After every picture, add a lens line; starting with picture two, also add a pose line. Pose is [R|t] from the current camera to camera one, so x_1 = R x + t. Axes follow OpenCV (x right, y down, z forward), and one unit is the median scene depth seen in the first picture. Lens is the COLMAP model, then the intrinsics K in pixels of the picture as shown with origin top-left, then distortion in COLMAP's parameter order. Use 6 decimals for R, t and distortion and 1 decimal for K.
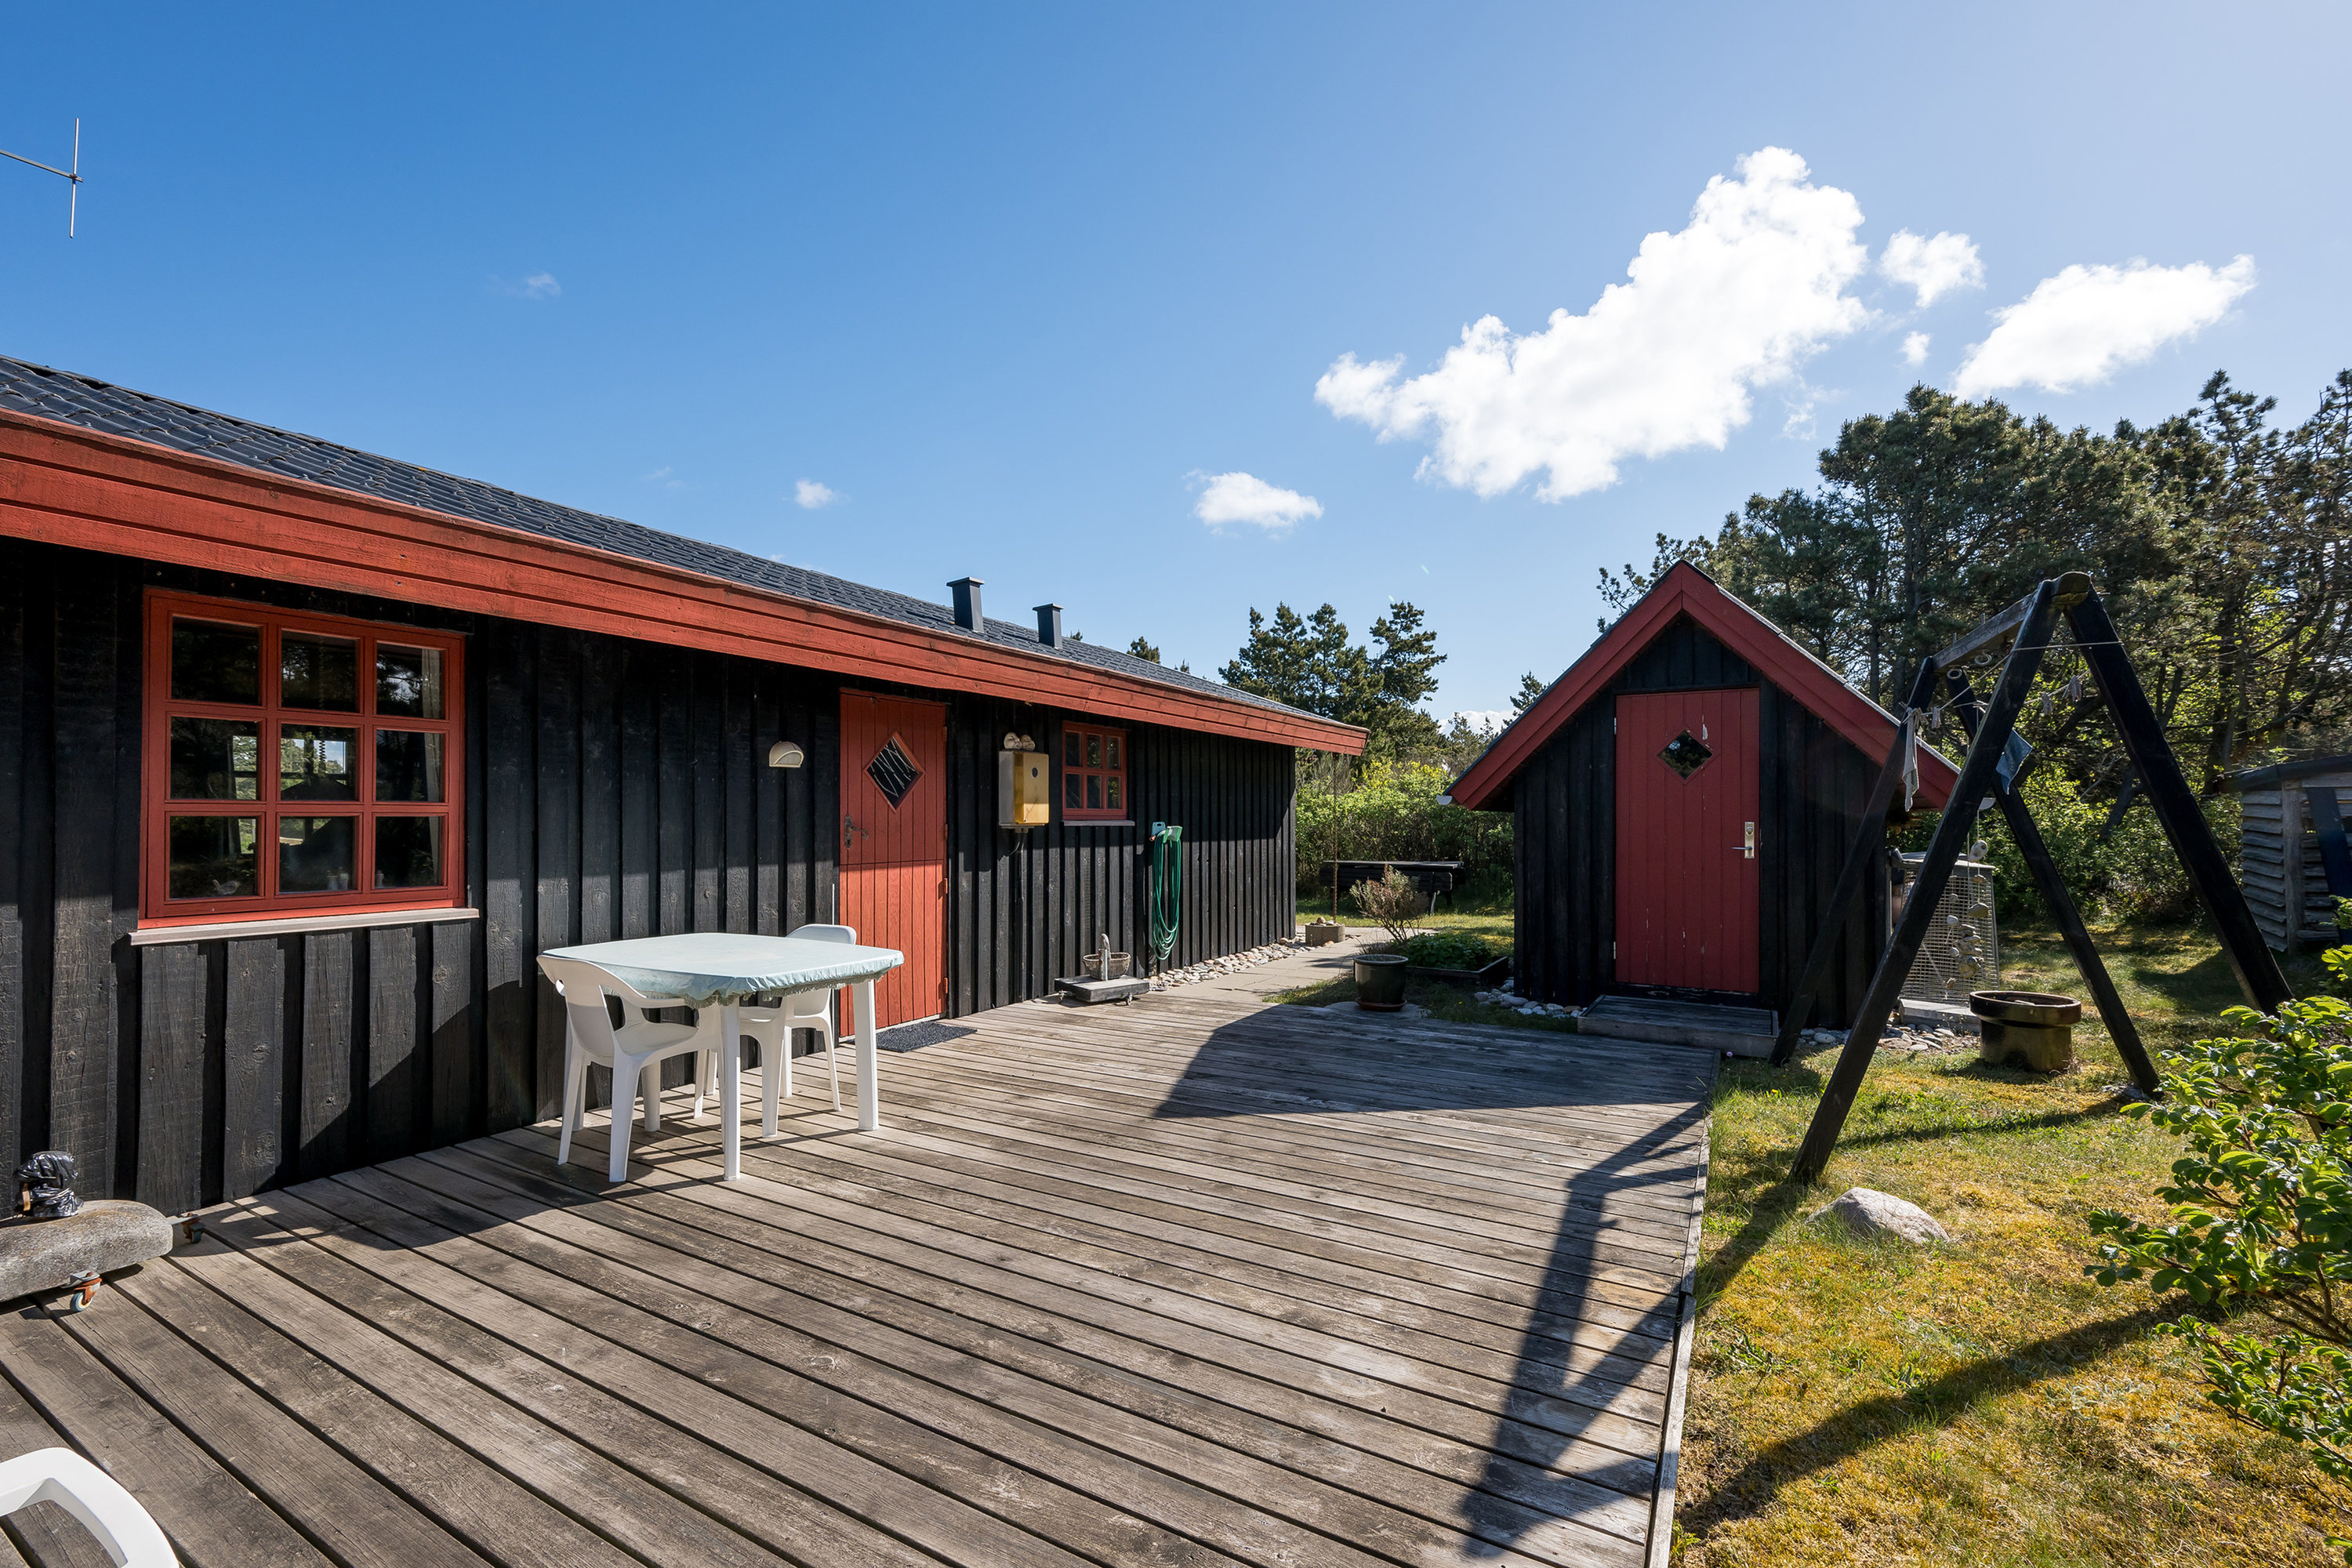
lens RADIAL K [[971.0, 0, 1182.1], [0, 971.0, 789.1], [0, 0, 1]] dist [-0.000770, -0.000456]
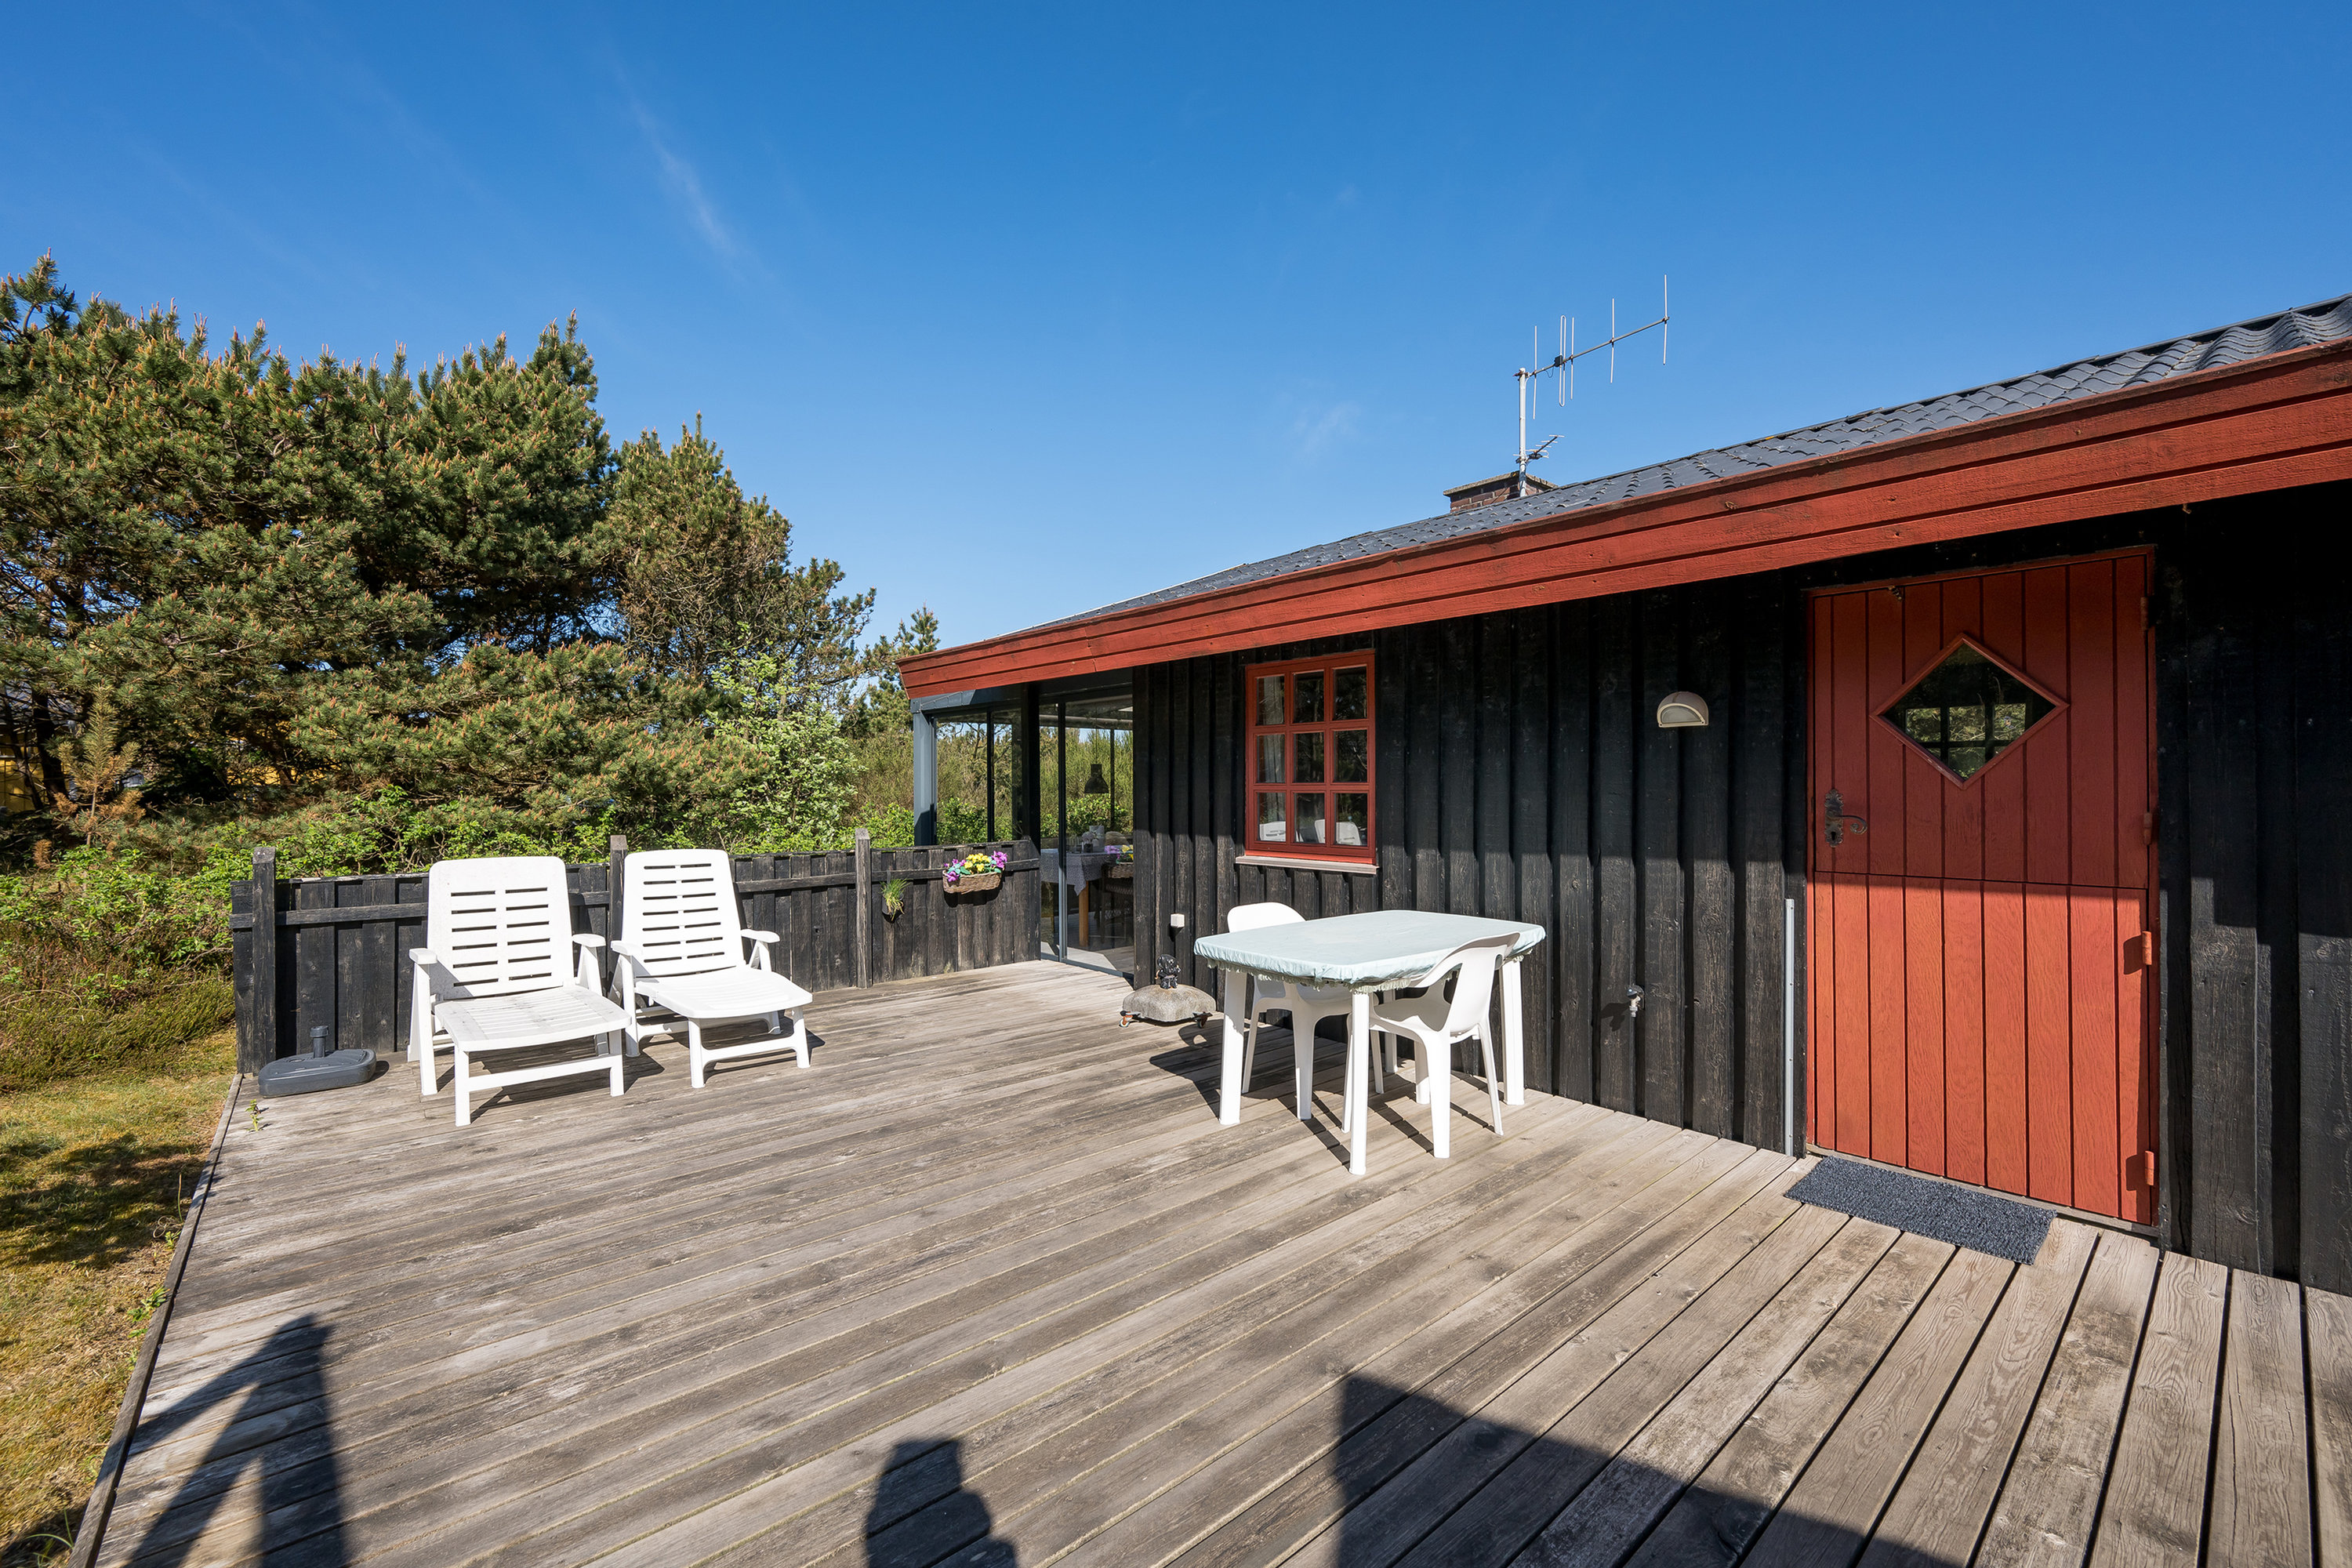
lens RADIAL K [[971.0, 0, 1182.1], [0, 971.0, 789.1], [0, 0, 1]] dist [-0.000770, -0.000456]
pose [[-0.324958, 0.004169, -0.945719, 0.486247], [0.030554, 0.999515, -0.006092, 0.020526], [0.945235, -0.030875, -0.324928, 1.071959]]
